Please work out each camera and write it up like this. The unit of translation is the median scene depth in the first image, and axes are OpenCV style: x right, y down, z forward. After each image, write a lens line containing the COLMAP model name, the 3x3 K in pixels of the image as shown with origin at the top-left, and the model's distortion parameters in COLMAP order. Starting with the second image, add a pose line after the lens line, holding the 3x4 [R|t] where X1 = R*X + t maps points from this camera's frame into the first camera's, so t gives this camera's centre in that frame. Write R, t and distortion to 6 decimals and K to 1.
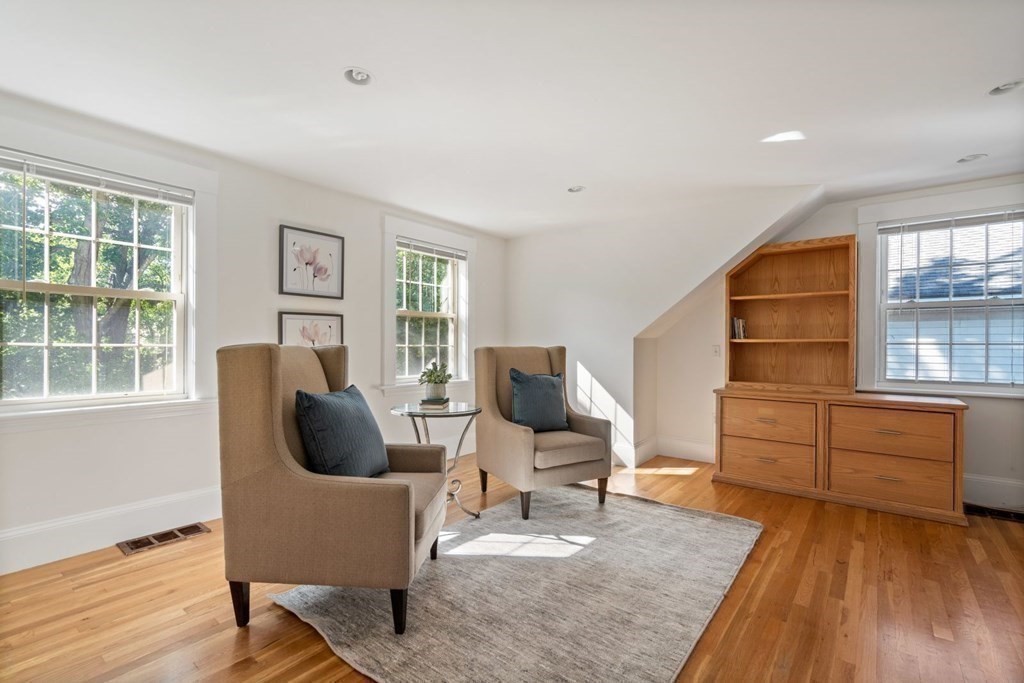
lens RADIAL K [[467.7, 0, 507.0], [0, 467.7, 337.6], [0, 0, 1]] dist [-0.003324, 0.001237]
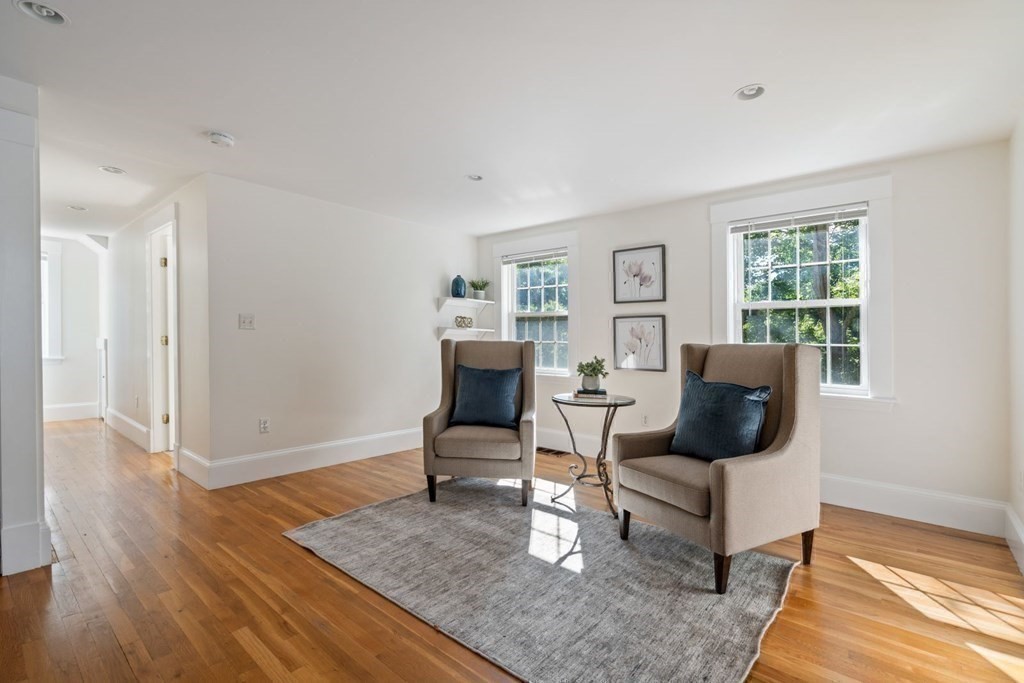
lens RADIAL K [[467.7, 0, 506.4], [0, 467.7, 345.3], [0, 0, 1]] dist [-0.003324, 0.001237]
pose [[-0.038123, 0.007189, -0.999247, 0.802308], [0.007056, 0.999951, 0.006925, 0.012282], [0.999248, -0.006787, -0.038172, 0.706723]]
